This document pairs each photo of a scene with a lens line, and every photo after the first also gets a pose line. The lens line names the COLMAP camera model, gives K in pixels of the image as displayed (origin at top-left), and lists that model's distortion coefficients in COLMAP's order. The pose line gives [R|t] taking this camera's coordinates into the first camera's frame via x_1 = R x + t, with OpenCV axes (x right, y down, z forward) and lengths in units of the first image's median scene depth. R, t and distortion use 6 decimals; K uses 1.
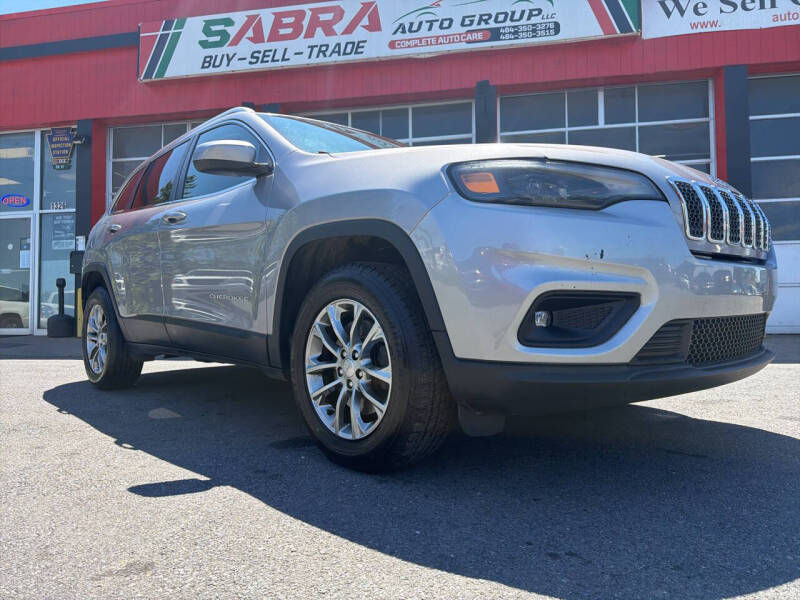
lens RADIAL K [[569.9, 0, 400.0], [0, 569.9, 300.0], [0, 0, 1]] dist [0.003441, -0.006504]
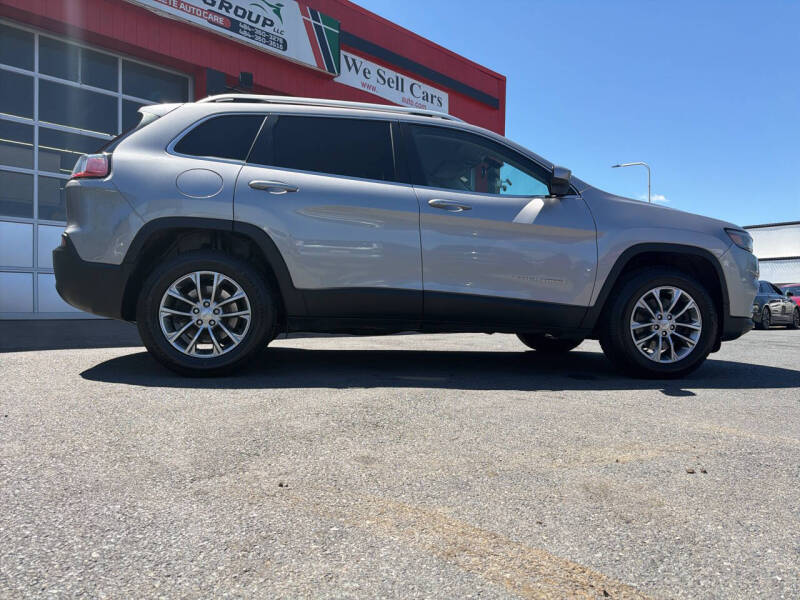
lens RADIAL K [[566.2, 0, 400.0], [0, 566.2, 300.0], [0, 0, 1]] dist [0.003562, -0.003733]
pose [[0.575386, 0.026148, 0.817464, -0.505387], [-0.041594, 0.999131, -0.002682, 0.019728], [-0.816823, -0.032459, 0.575974, 0.157109]]
